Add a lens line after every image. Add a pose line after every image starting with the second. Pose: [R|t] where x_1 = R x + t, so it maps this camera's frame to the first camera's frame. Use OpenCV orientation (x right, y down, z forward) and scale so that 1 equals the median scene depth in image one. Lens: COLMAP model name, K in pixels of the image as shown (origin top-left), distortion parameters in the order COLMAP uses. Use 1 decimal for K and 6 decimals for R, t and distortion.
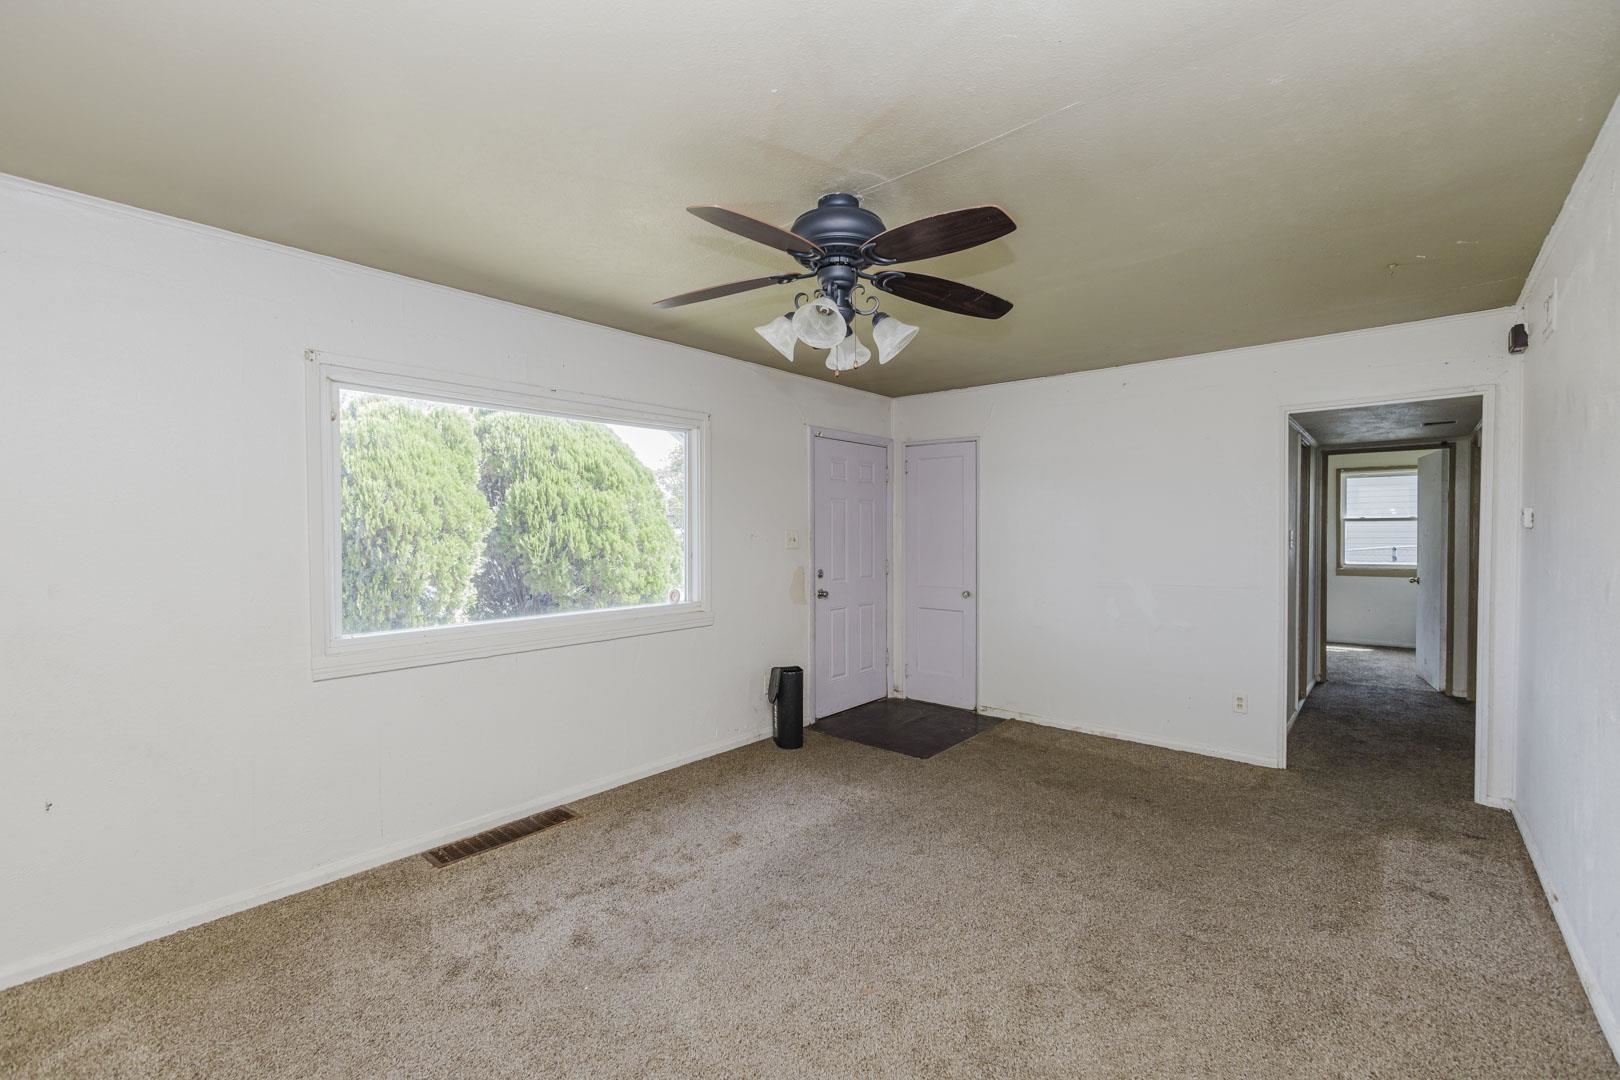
lens RADIAL K [[689.9, 0, 811.5], [0, 689.9, 534.0], [0, 0, 1]] dist [-0.007980, -0.000094]
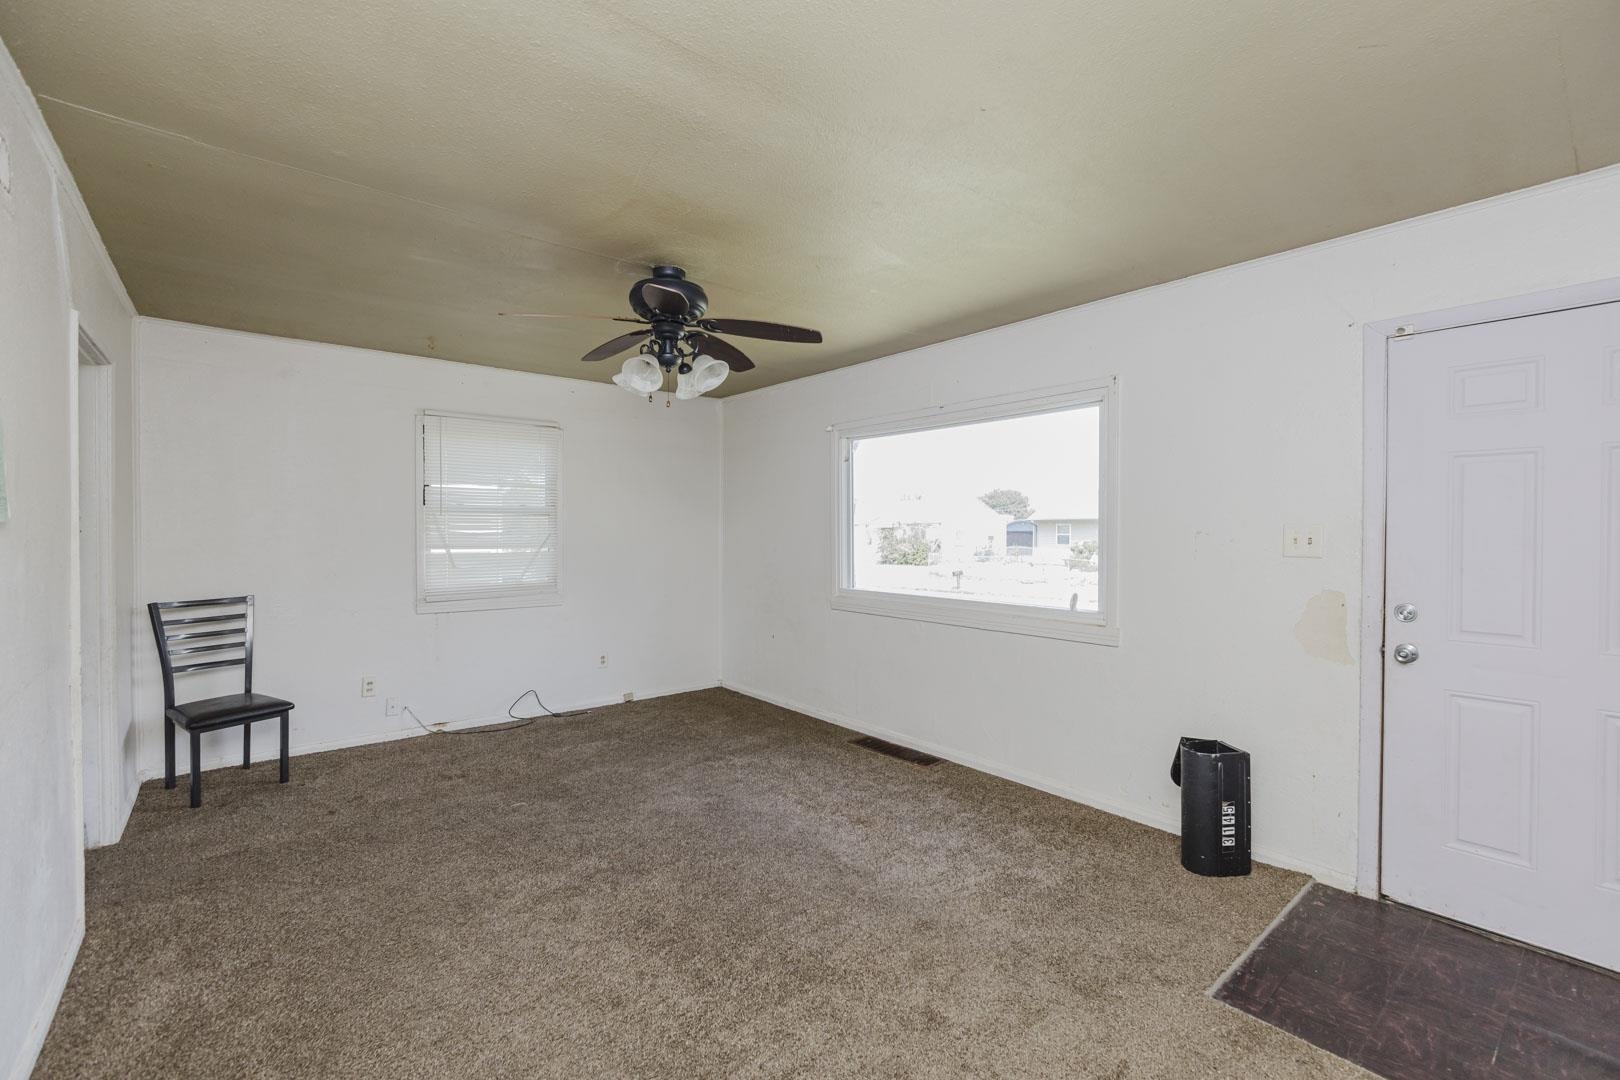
lens RADIAL K [[689.9, 0, 811.5], [0, 689.9, 534.0], [0, 0, 1]] dist [-0.007980, -0.000094]
pose [[-0.160856, 0.011576, -0.986910, 0.682003], [-0.006800, 0.999894, 0.012836, -0.004043], [0.986954, 0.008776, -0.160760, 0.786840]]
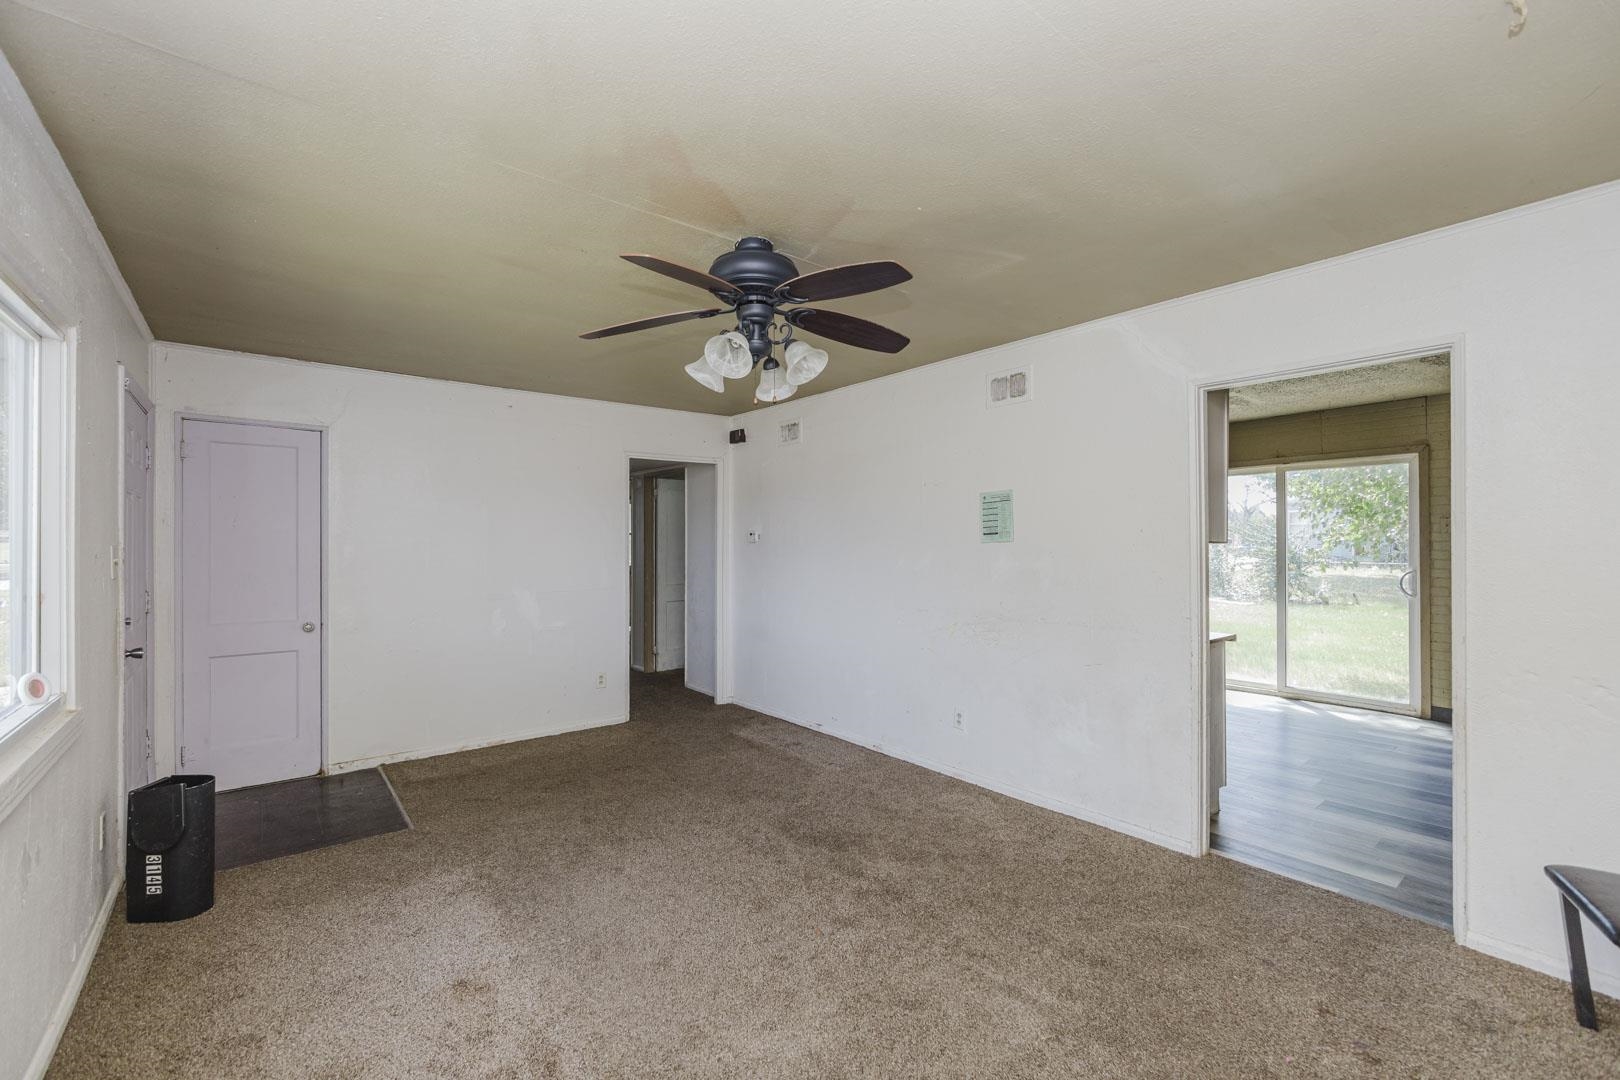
lens RADIAL K [[680.2, 0, 810.0], [0, 680.2, 540.0], [0, 0, 1]] dist [-0.008480, 0.000182]
pose [[0.176608, 0.001902, 0.984279, -0.529281], [0.005586, 0.999980, -0.002934, -0.007210], [-0.984265, 0.006017, 0.176594, 0.386642]]
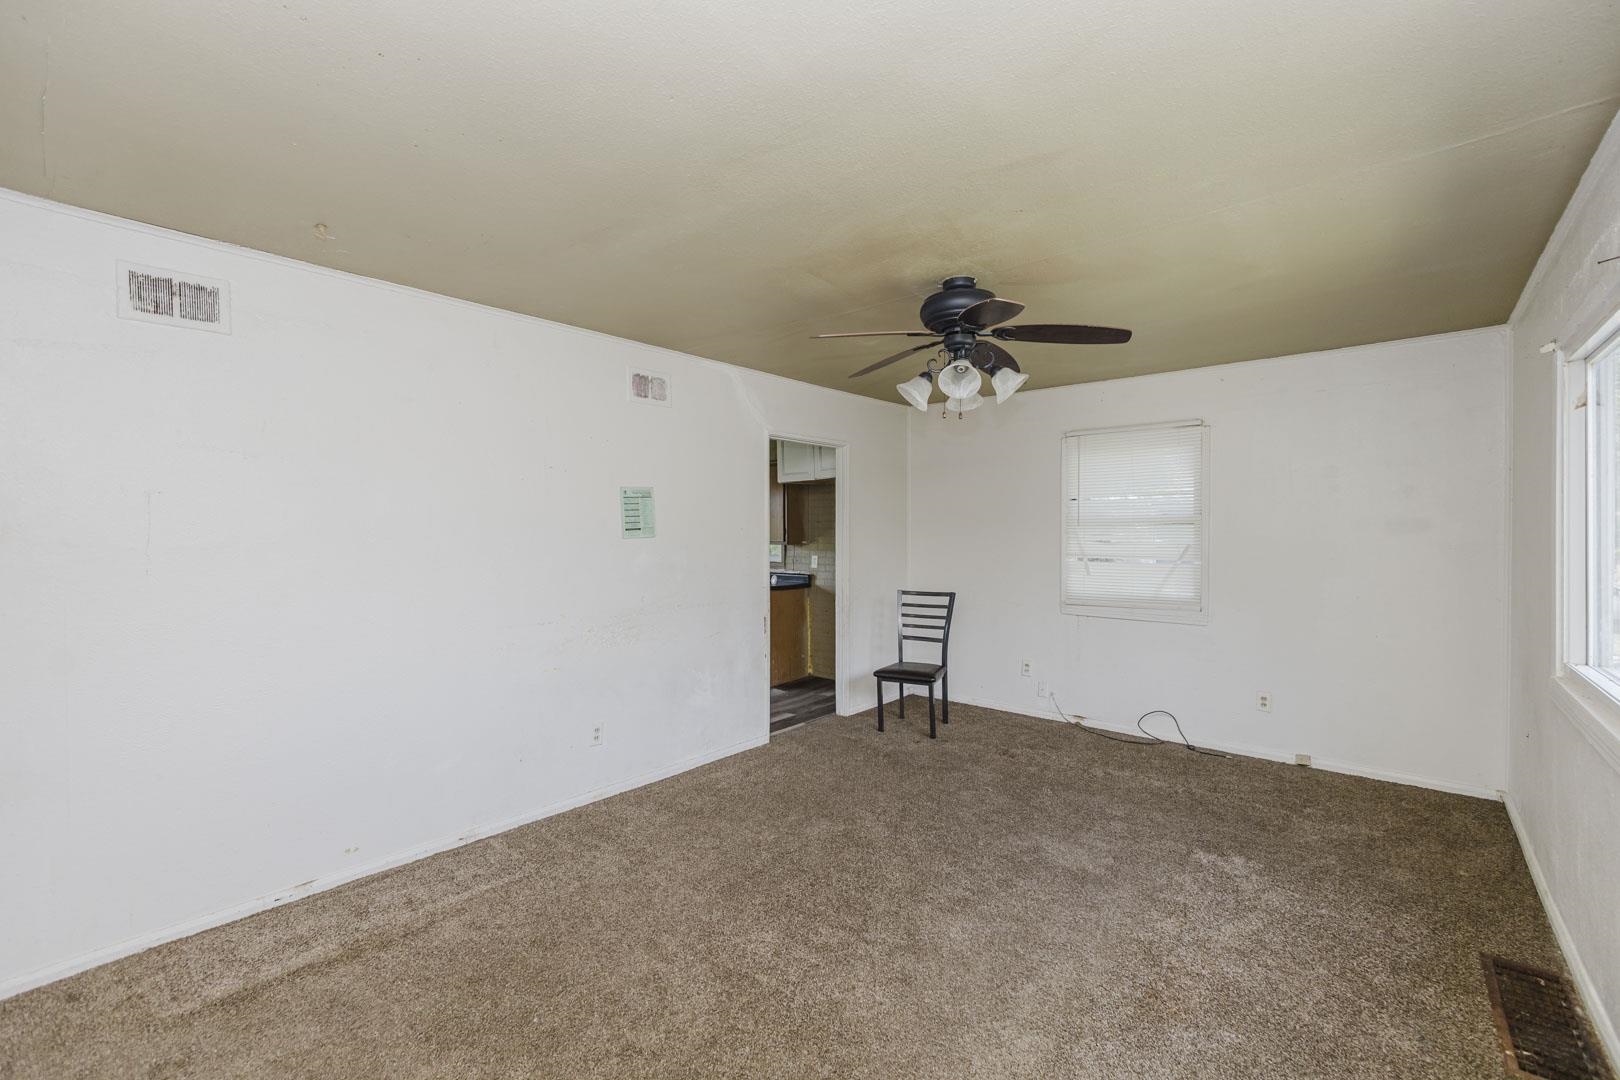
lens RADIAL K [[689.9, 0, 811.5], [0, 689.9, 534.0], [0, 0, 1]] dist [-0.007980, -0.000094]
pose [[-0.999930, 0.008204, 0.008554, 0.166094], [0.008291, 0.999914, 0.010191, -0.017916], [-0.008470, 0.010261, -0.999911, 1.218774]]
